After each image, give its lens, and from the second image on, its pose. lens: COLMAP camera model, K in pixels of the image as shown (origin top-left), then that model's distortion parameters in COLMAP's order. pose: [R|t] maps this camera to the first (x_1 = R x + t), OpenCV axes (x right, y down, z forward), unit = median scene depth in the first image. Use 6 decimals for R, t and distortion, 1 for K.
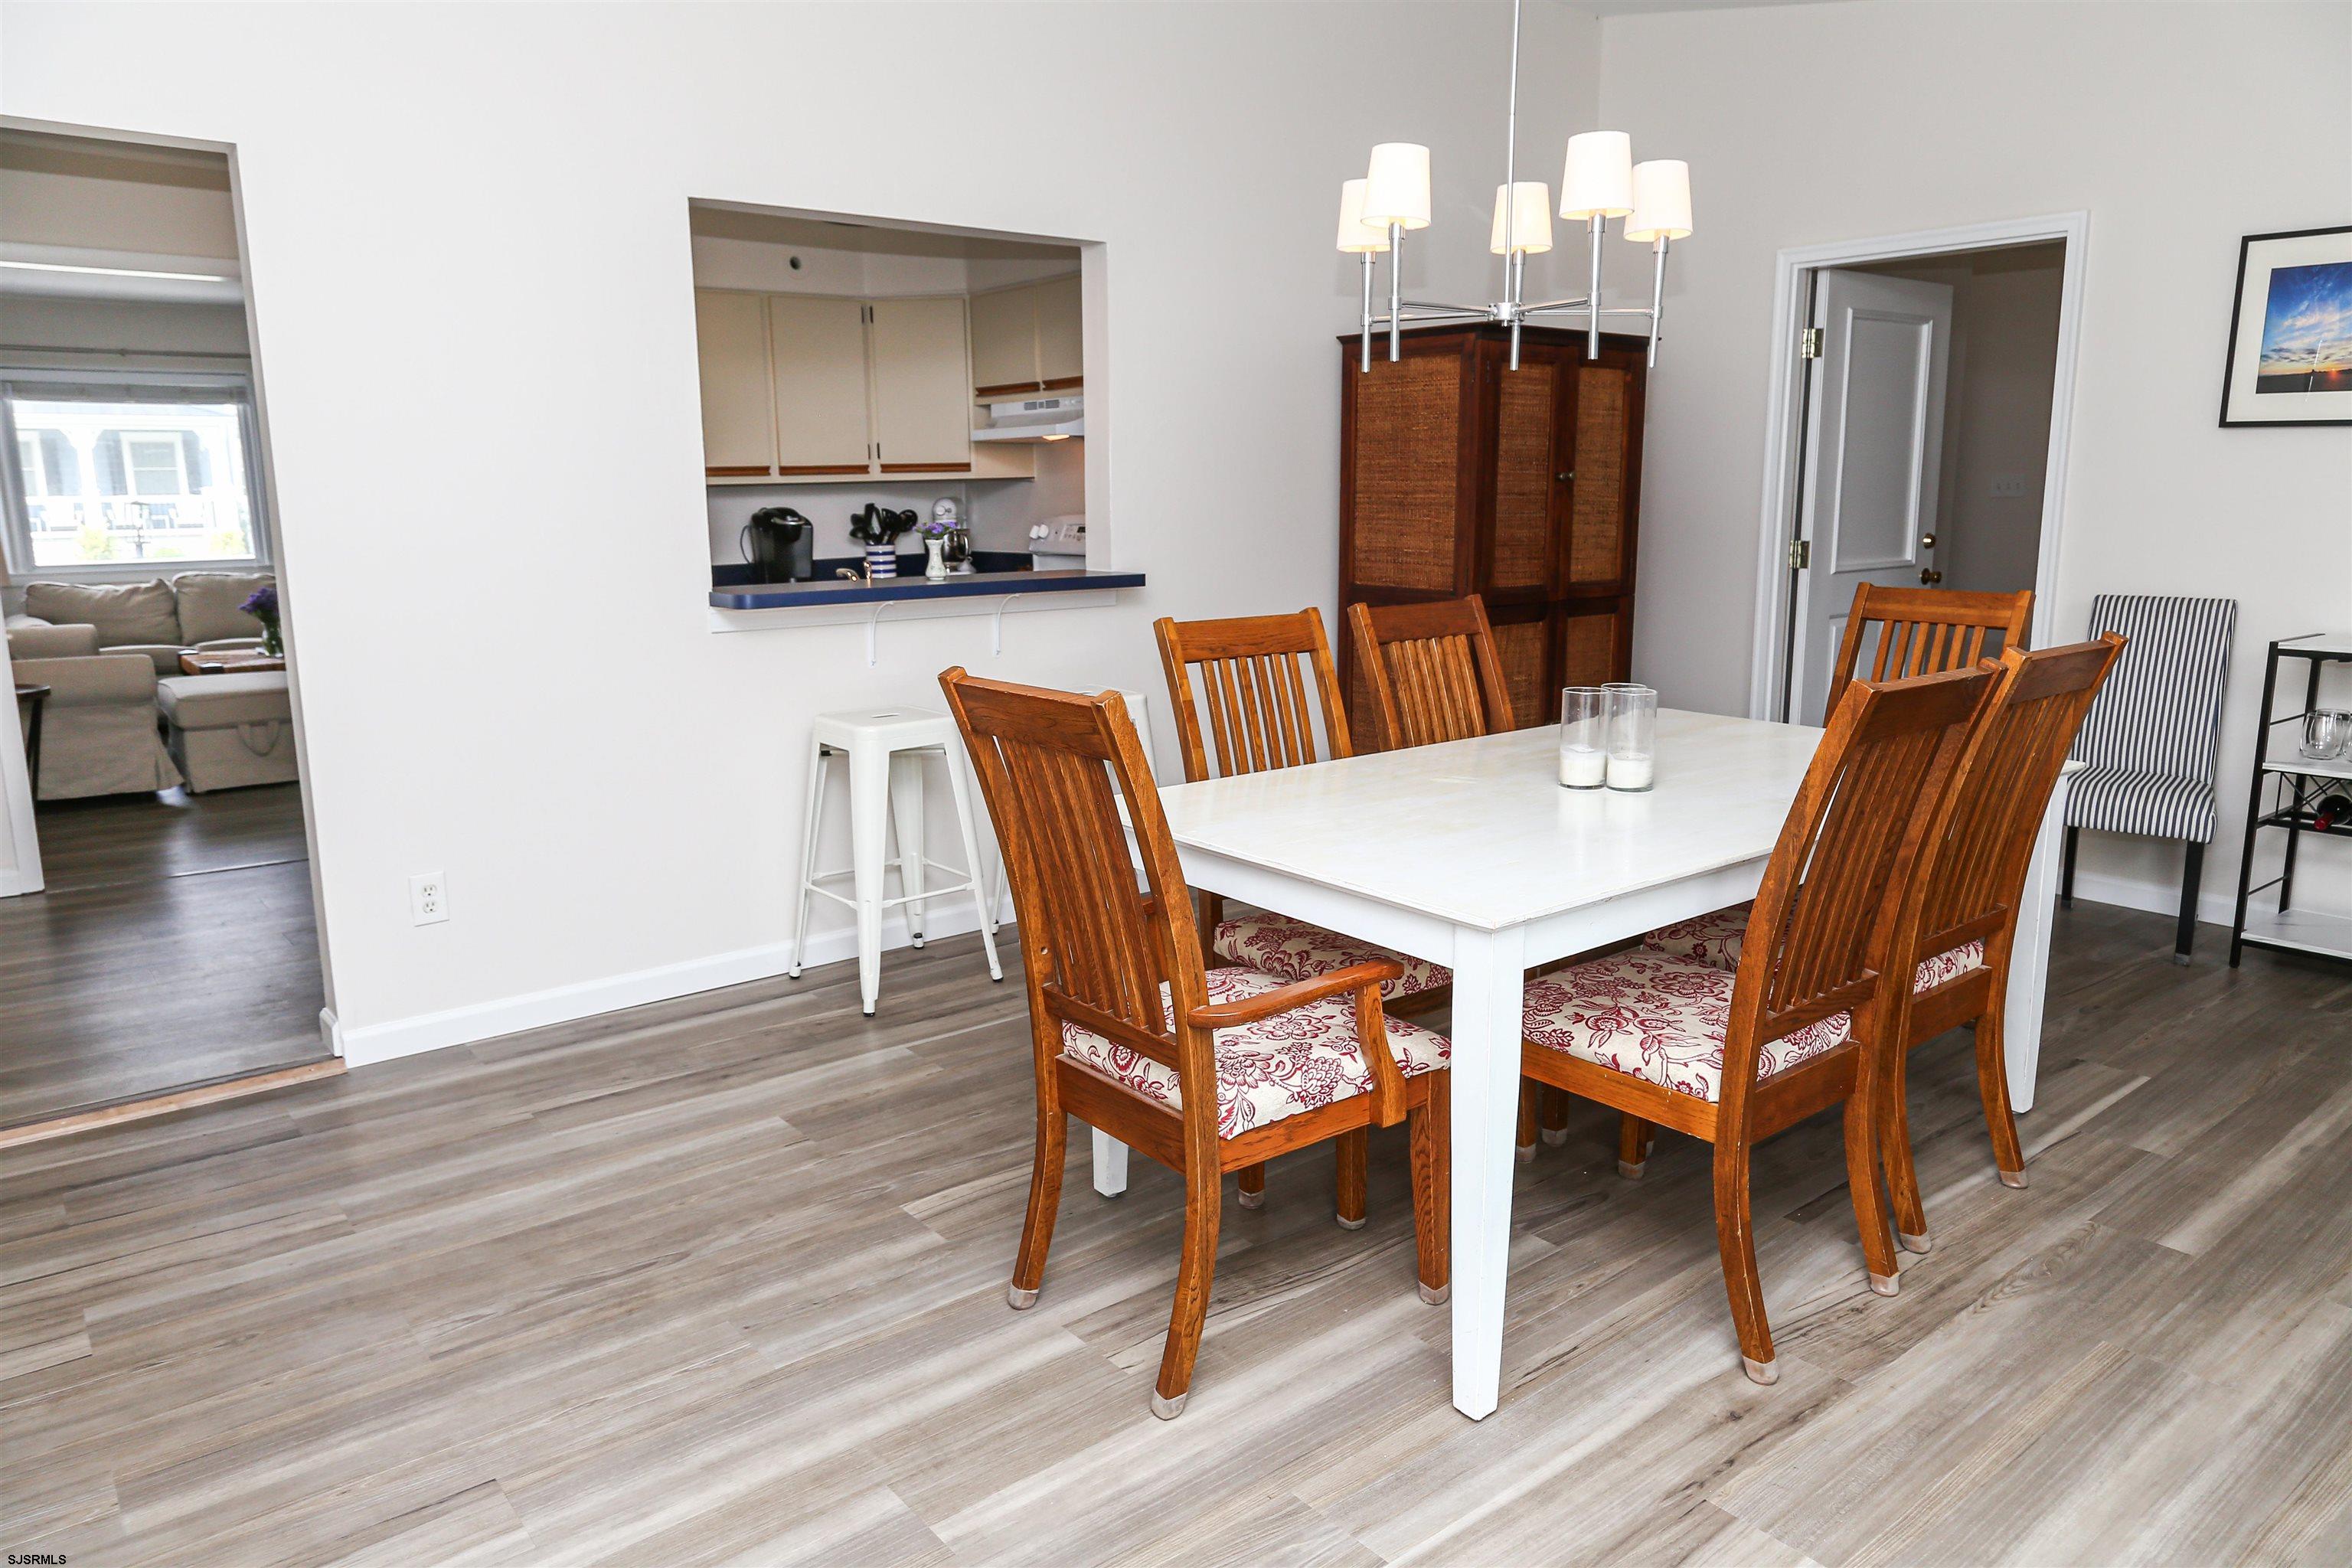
lens RADIAL K [[1554.0, 0, 1182.4], [0, 1554.0, 790.1], [0, 0, 1]] dist [0.004014, -0.002166]
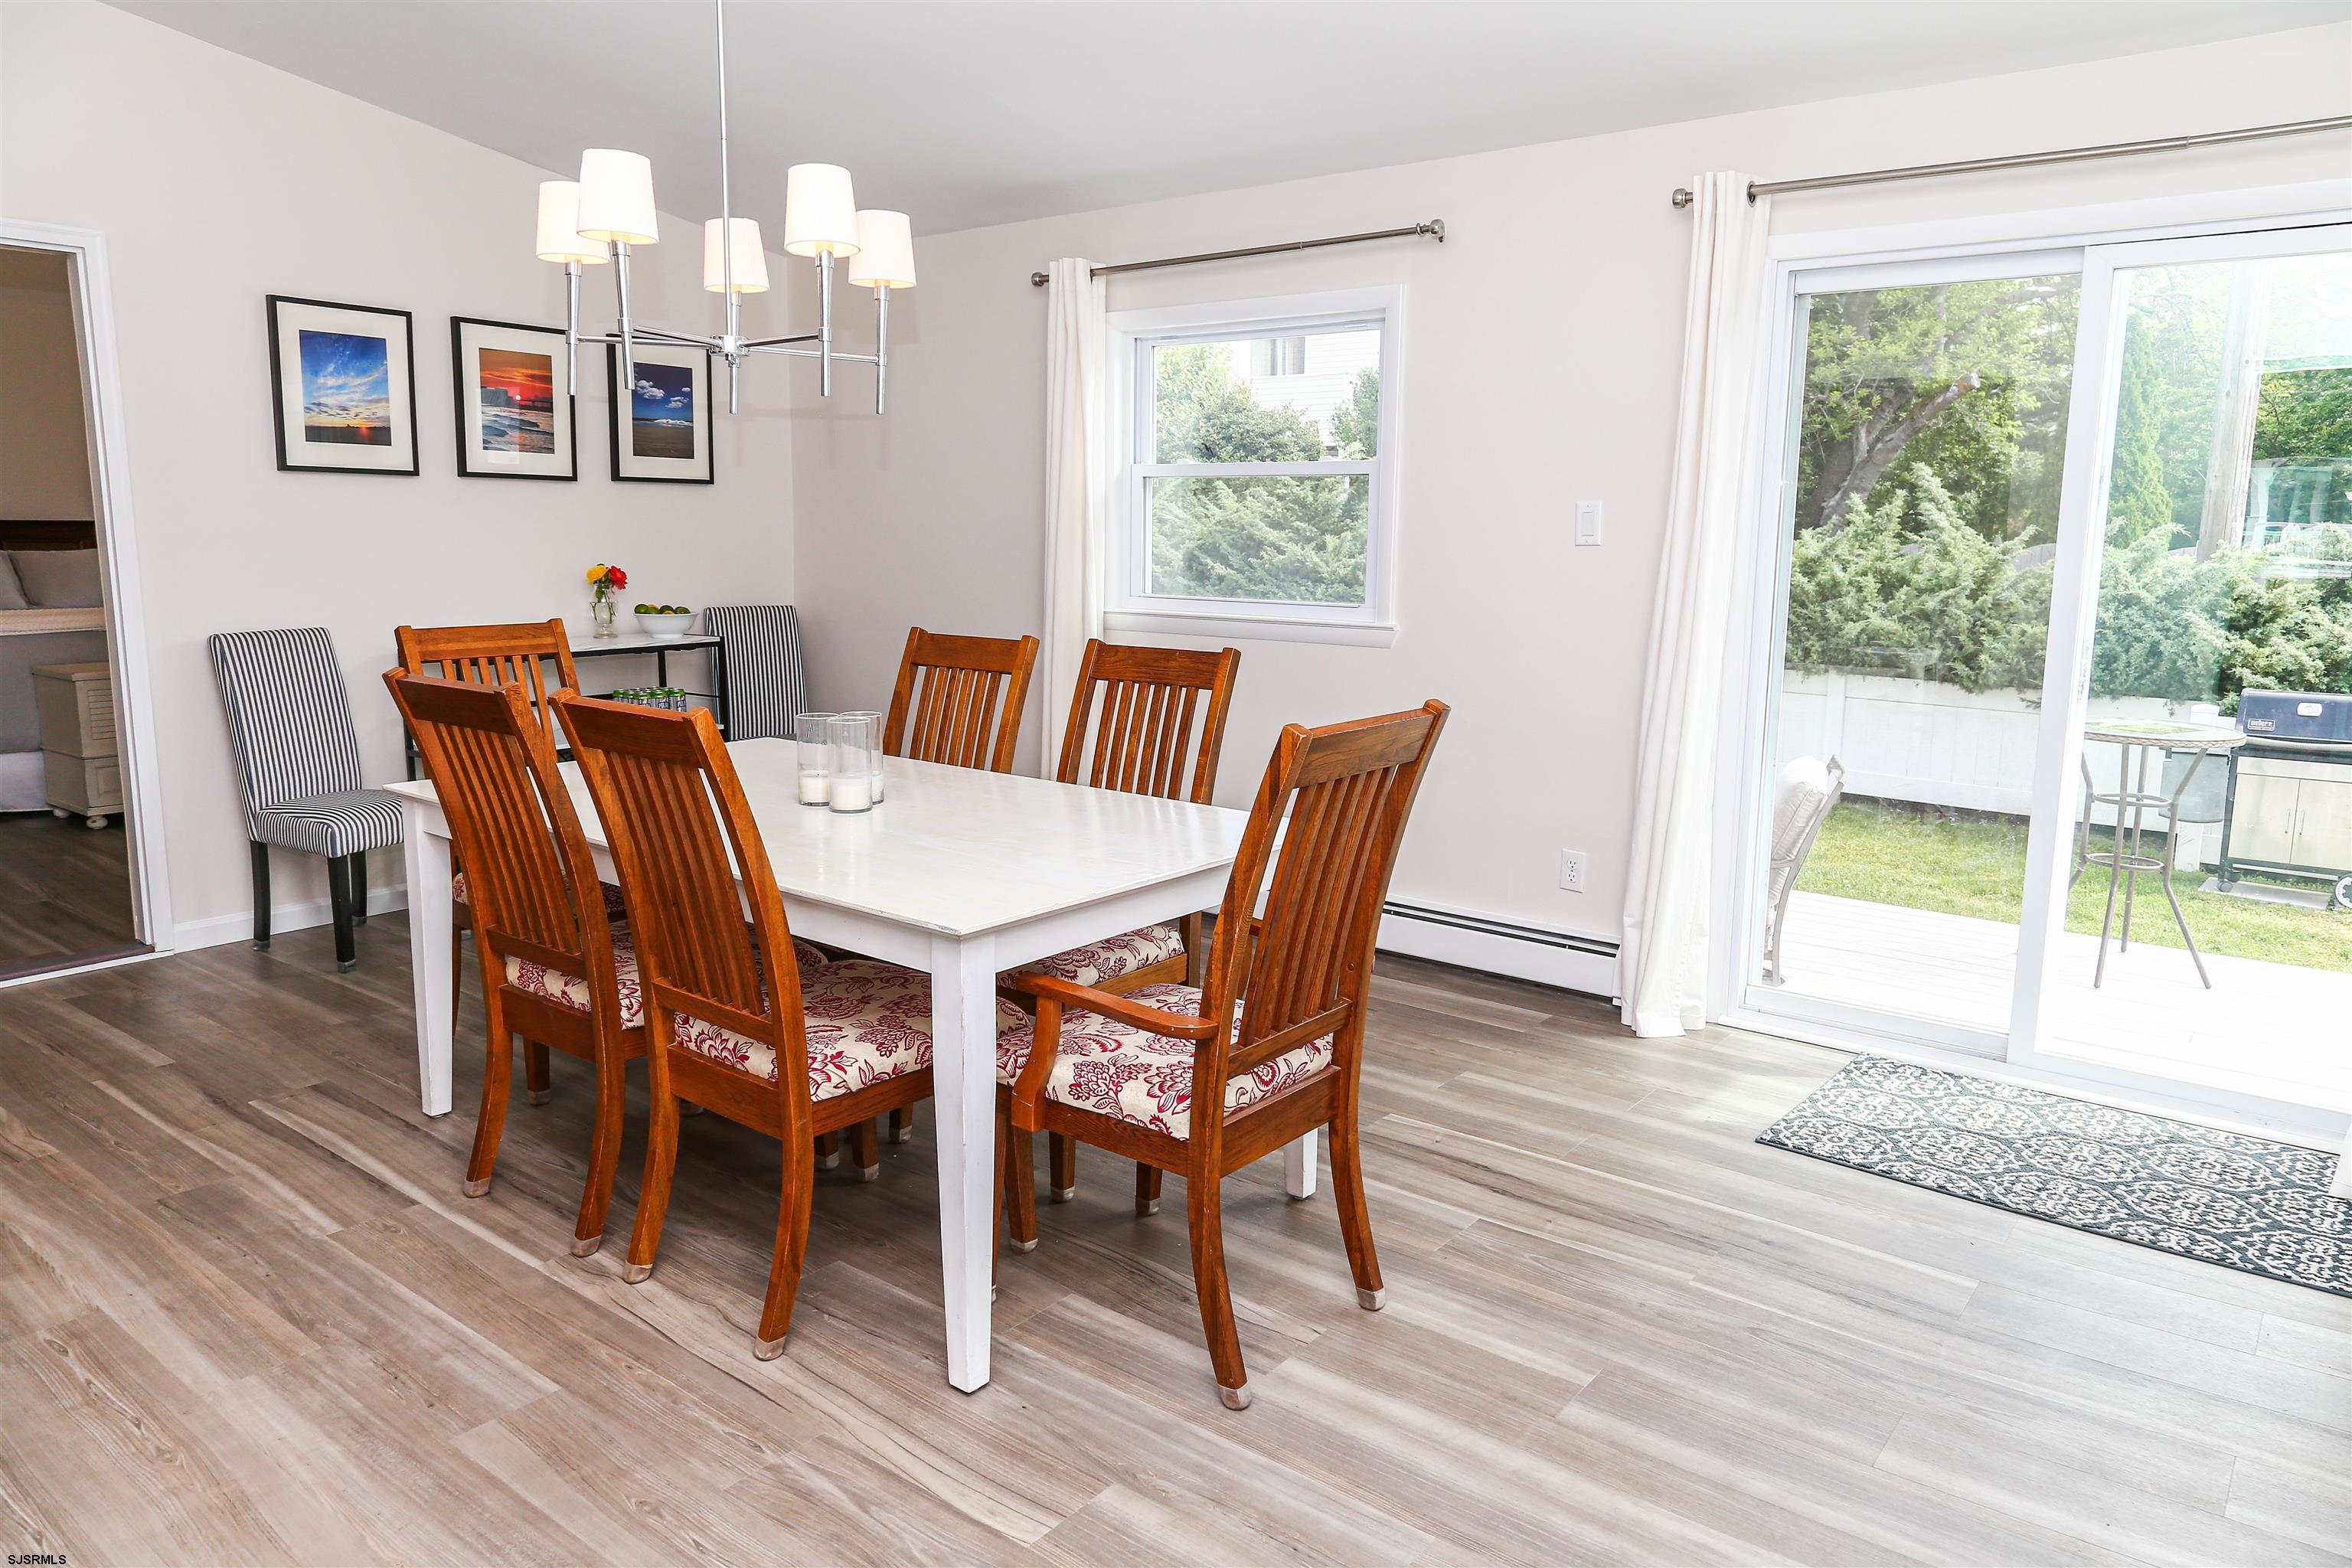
lens RADIAL K [[1554.0, 0, 1181.2], [0, 1554.0, 781.0], [0, 0, 1]] dist [0.004014, -0.002166]
pose [[-0.224144, -0.159236, 0.961459, -0.906504], [0.180734, 0.962655, 0.201568, -0.217490], [-0.957651, 0.218948, -0.186994, 1.089787]]
